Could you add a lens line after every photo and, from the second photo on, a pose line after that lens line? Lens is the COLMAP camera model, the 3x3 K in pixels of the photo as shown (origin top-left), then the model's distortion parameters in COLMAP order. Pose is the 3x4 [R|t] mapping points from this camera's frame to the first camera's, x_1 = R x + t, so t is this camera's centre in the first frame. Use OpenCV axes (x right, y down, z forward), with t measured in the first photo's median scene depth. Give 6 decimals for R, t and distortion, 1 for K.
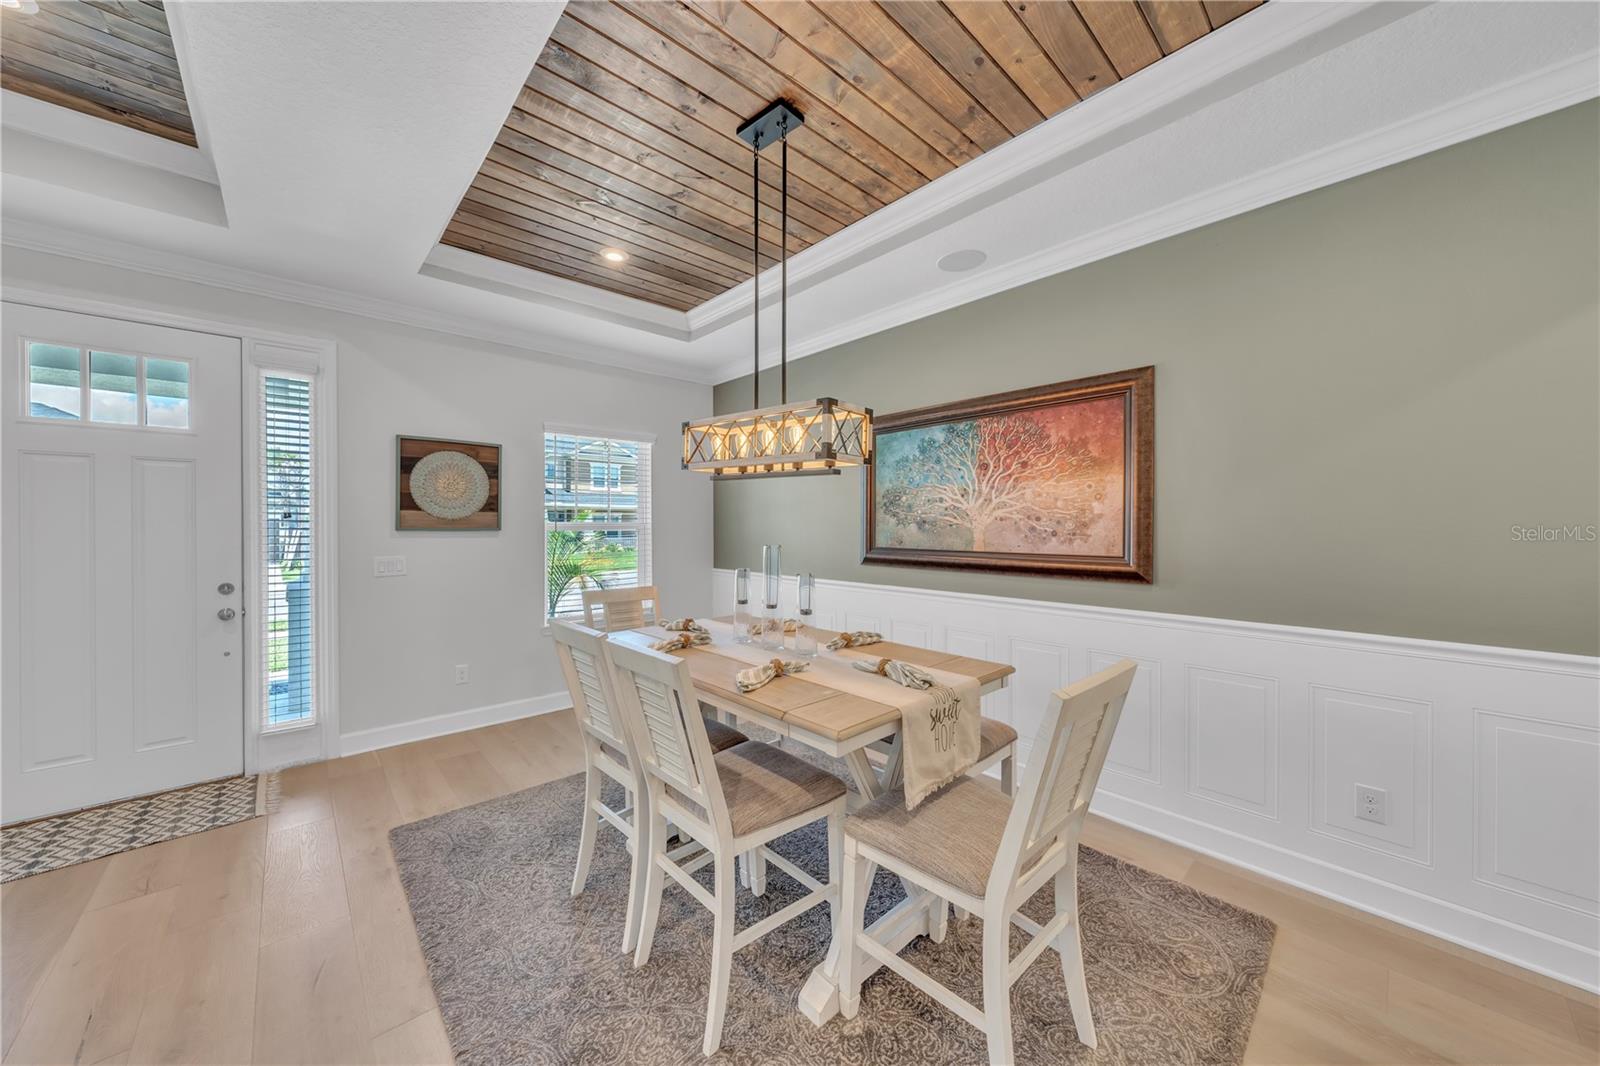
lens RADIAL K [[554.0, 0, 801.8], [0, 554.0, 528.4], [0, 0, 1]] dist [-0.000666, 0.000147]
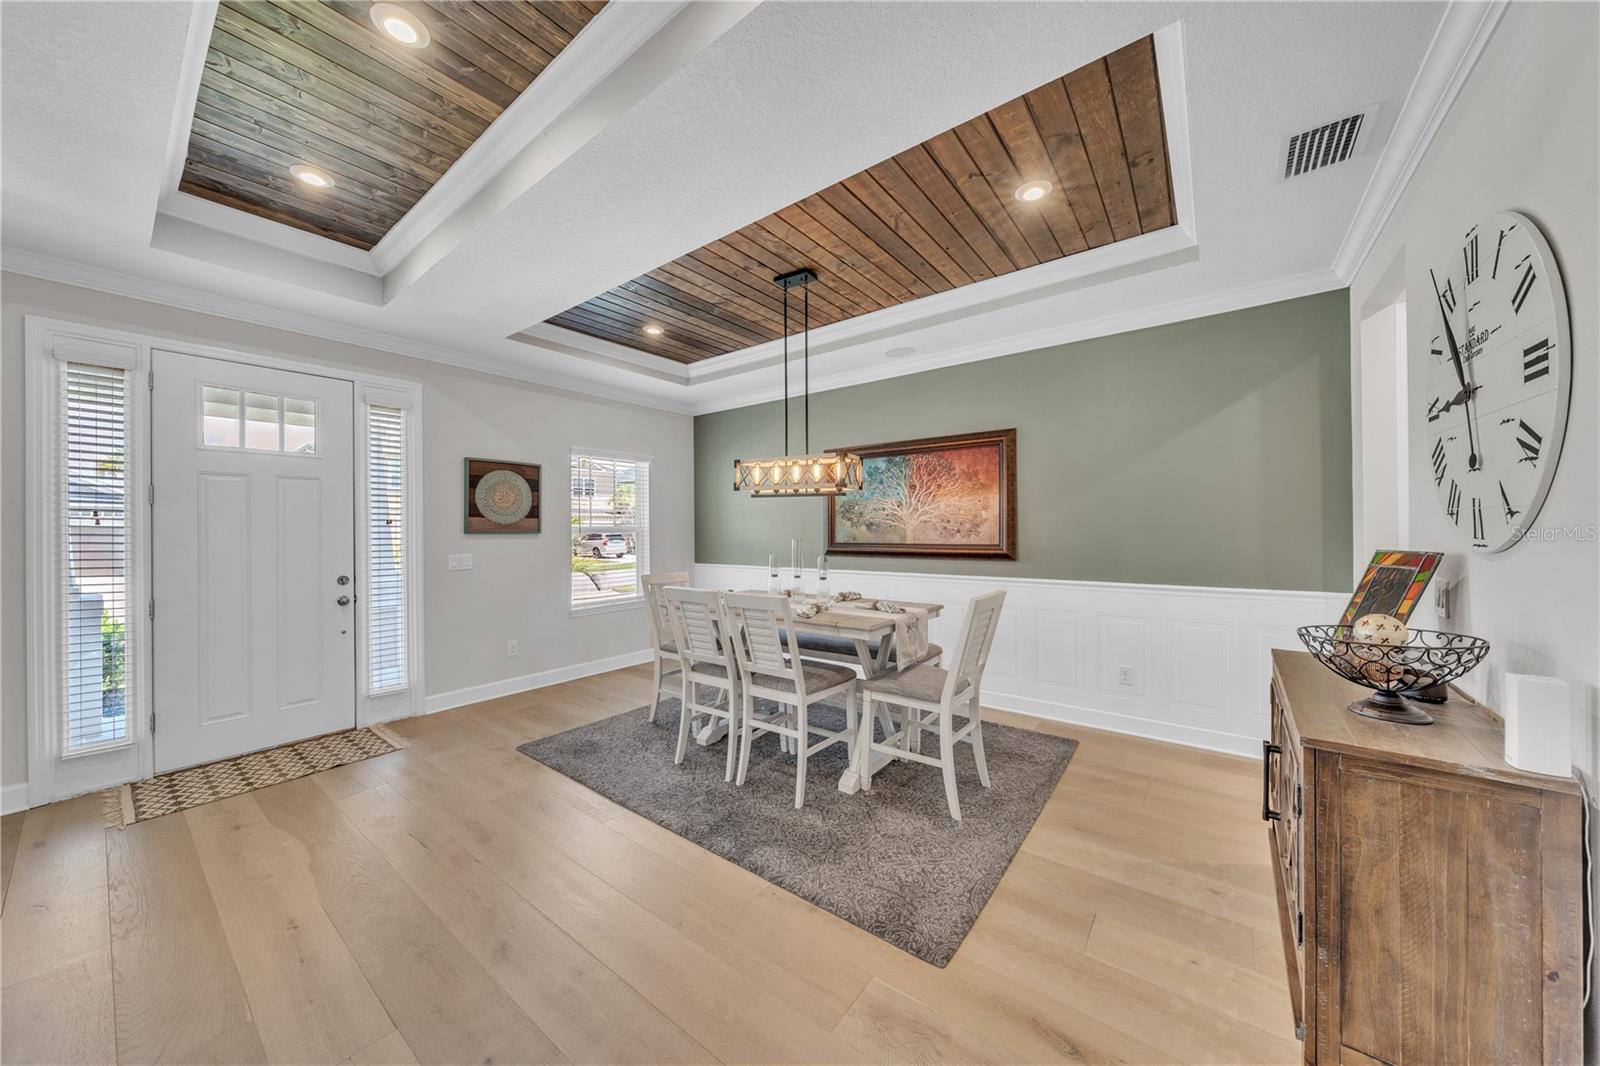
lens RADIAL K [[538.5, 0, 801.2], [0, 538.5, 528.9], [0, 0, 1]] dist [0.000517, -0.000061]
pose [[0.984786, -0.006824, 0.173640, -0.229065], [0.008262, 0.999937, -0.007558, 0.010438], [-0.173578, 0.008878, 0.984780, -0.390682]]
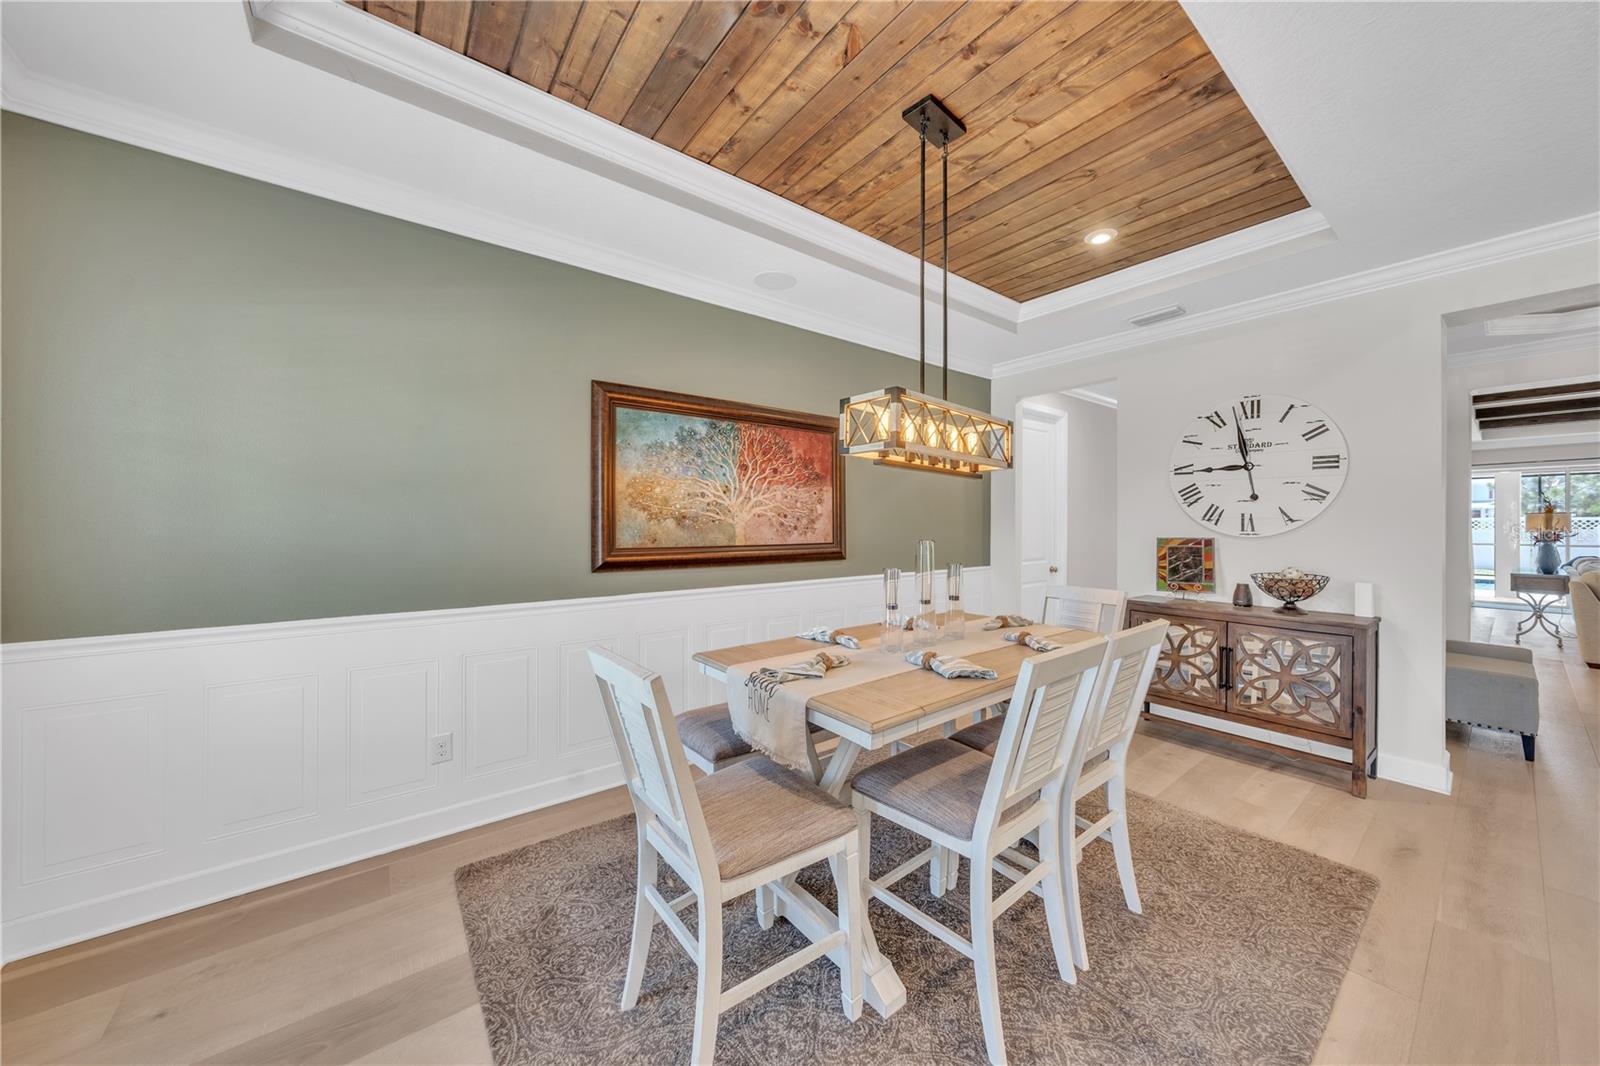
lens RADIAL K [[552.4, 0, 796.6], [0, 552.4, 527.6], [0, 0, 1]] dist [0.000306, 0.000188]
pose [[0.096398, -0.008713, 0.995305, -0.774324], [0.004130, 0.999957, 0.008354, -0.001761], [-0.995334, 0.003306, 0.096430, 0.824460]]
